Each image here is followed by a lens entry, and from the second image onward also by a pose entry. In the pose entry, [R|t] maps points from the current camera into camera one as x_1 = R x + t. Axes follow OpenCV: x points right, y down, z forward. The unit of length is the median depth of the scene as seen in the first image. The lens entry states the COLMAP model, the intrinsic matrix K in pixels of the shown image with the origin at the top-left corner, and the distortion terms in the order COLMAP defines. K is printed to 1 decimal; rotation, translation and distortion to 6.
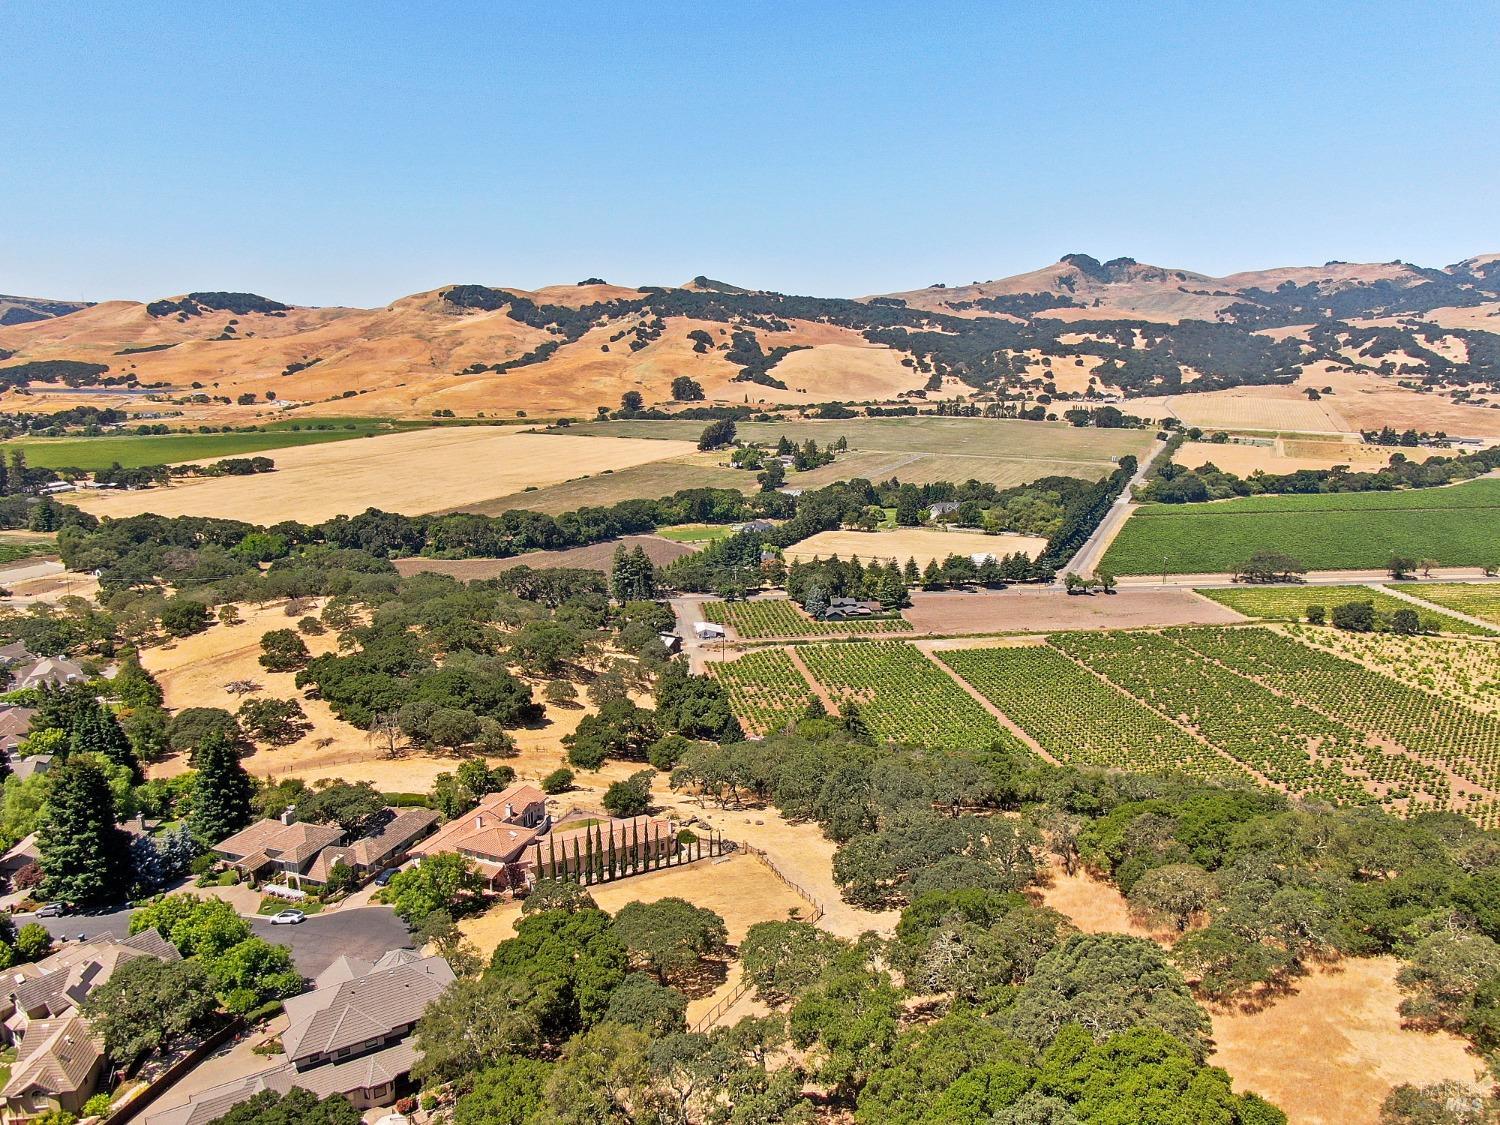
lens RADIAL K [[1078.7, 0, 749.9], [0, 1078.7, 564.7], [0, 0, 1]] dist [-0.021550, 0.007701]
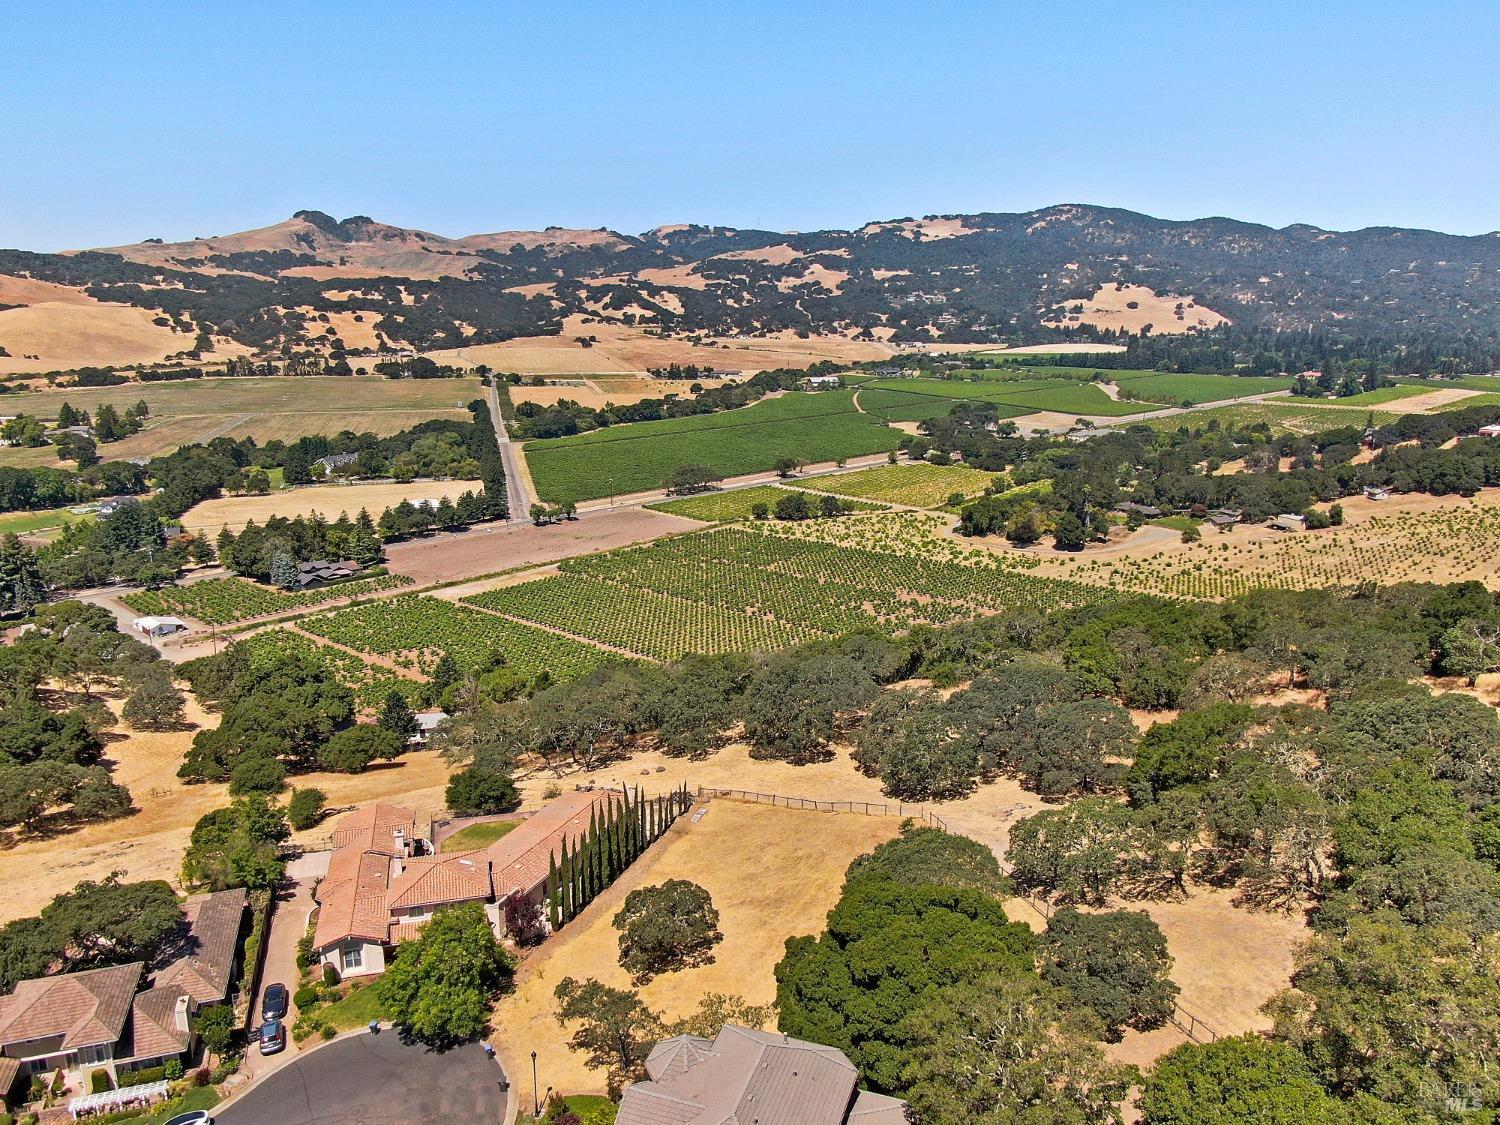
lens RADIAL K [[1078.7, 0, 749.9], [0, 1078.7, 564.7], [0, 0, 1]] dist [-0.021550, 0.007701]
pose [[0.779055, -0.151608, 0.608349, -0.055836], [0.133292, 0.988191, 0.075575, 0.005361], [-0.612623, 0.022211, 0.790063, 0.045436]]
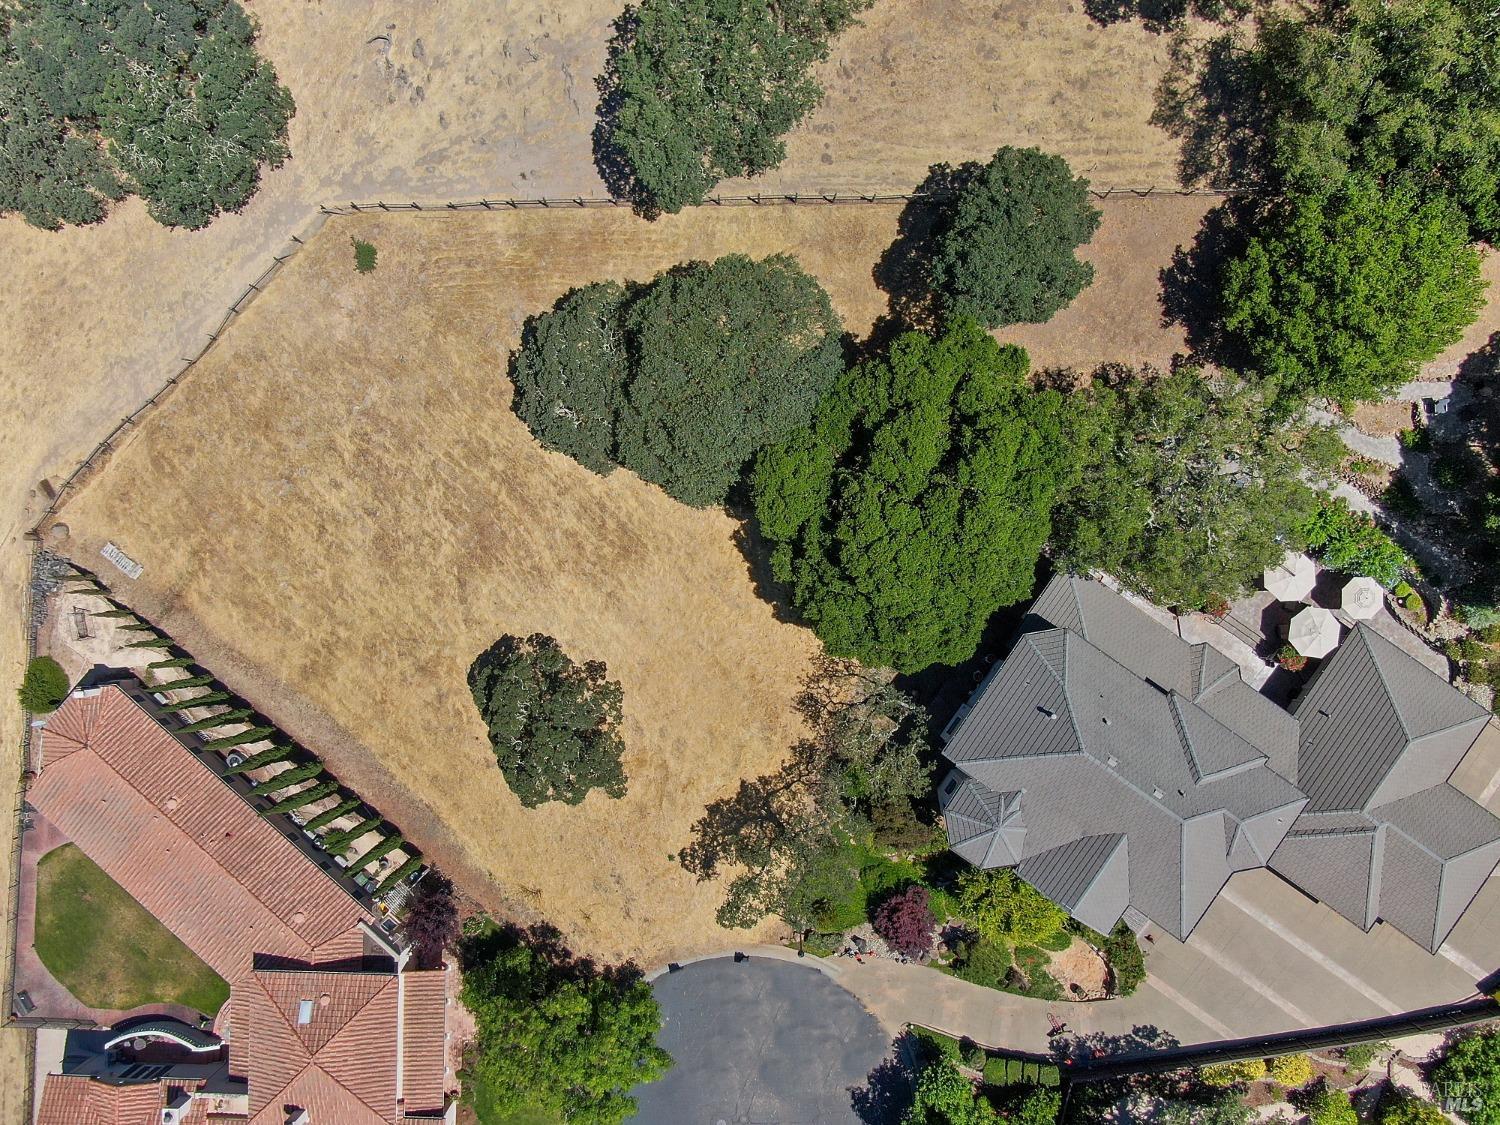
lens RADIAL K [[1078.7, 0, 749.9], [0, 1078.7, 564.7], [0, 0, 1]] dist [-0.021550, 0.007701]
pose [[-0.380264, -0.924694, 0.018449, -0.016531], [0.214025, -0.068573, 0.974418, -0.011211], [-0.899774, 0.374485, 0.223983, 0.085672]]
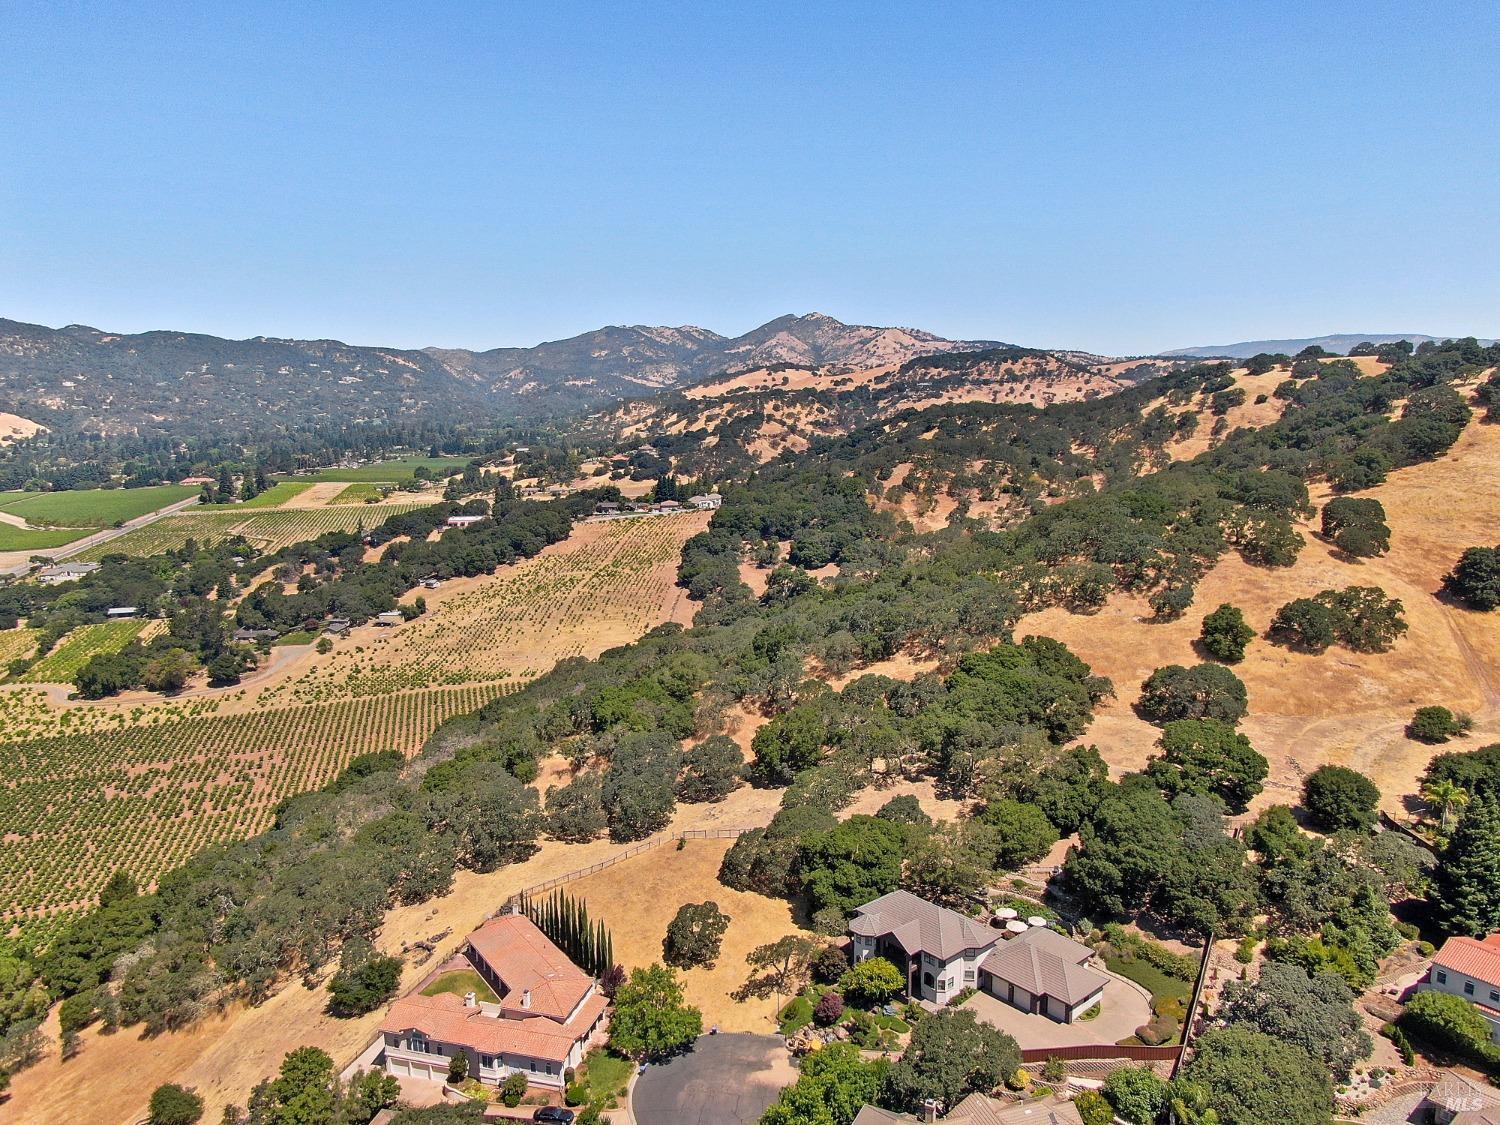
lens RADIAL K [[1078.7, 0, 749.9], [0, 1078.7, 564.7], [0, 0, 1]] dist [-0.021550, 0.007701]
pose [[-0.136048, -0.164572, 0.976938, -0.127762], [0.225825, 0.954995, 0.192324, -0.024834], [-0.964621, 0.246783, -0.092760, 0.103177]]
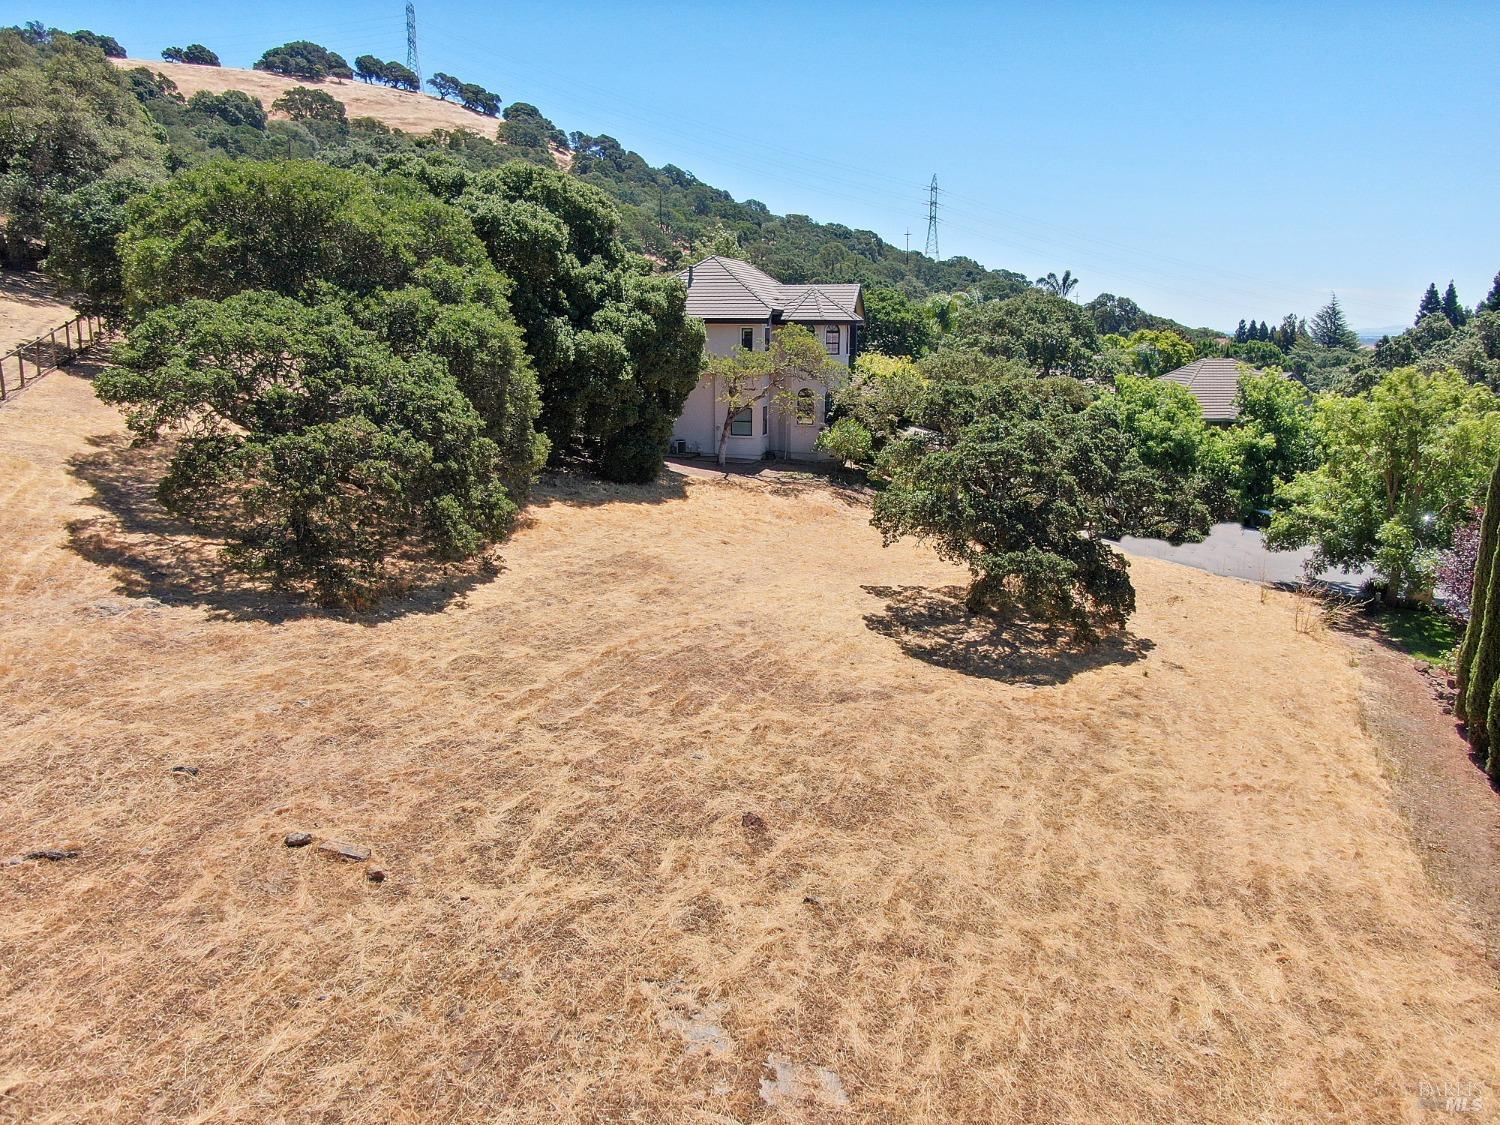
lens RADIAL K [[1082.7, 0, 746.3], [0, 1082.7, 566.1], [0, 0, 1]] dist [-0.019433, 0.007609]
pose [[-0.734265, 0.139284, -0.664421, 0.003347], [-0.156323, 0.917733, 0.365142, 0.027085], [0.660619, 0.371976, -0.652086, 0.121279]]
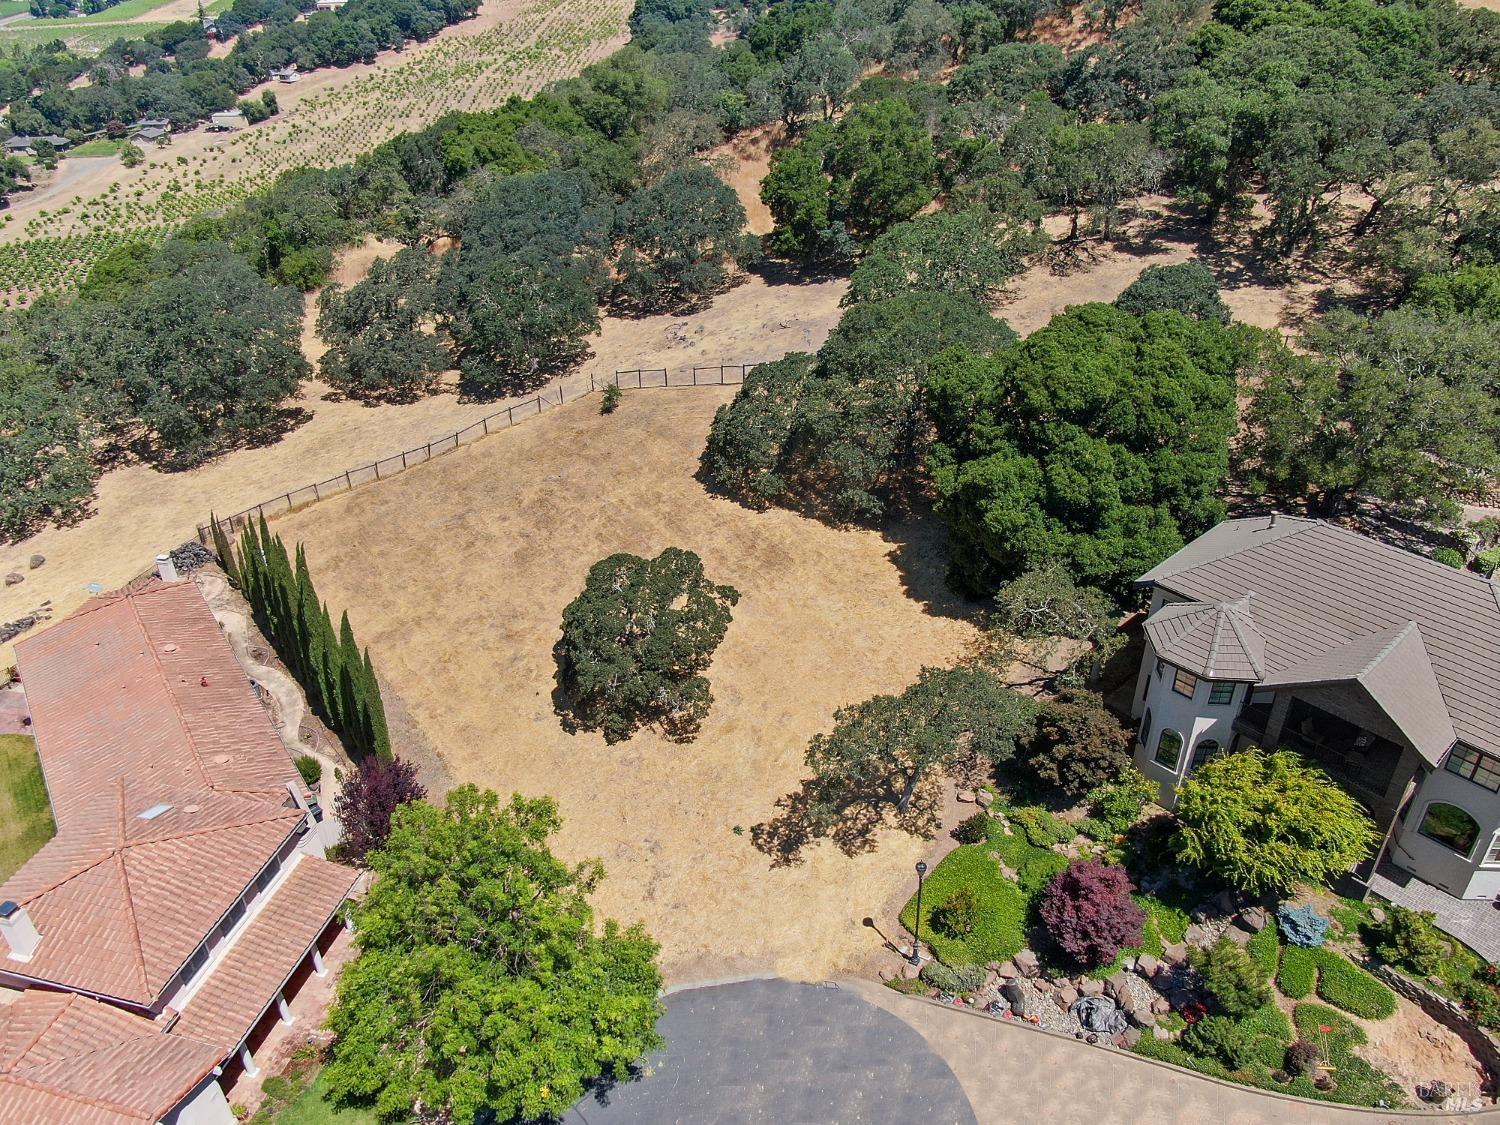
lens RADIAL K [[1086.8, 0, 750.5], [0, 1086.8, 564.9], [0, 0, 1]] dist [-0.020614, 0.004232]
pose [[-0.164682, -0.514545, 0.841500, -0.053161], [0.225495, 0.810914, 0.539973, 0.011121], [-0.960225, 0.278677, -0.017516, 0.103832]]
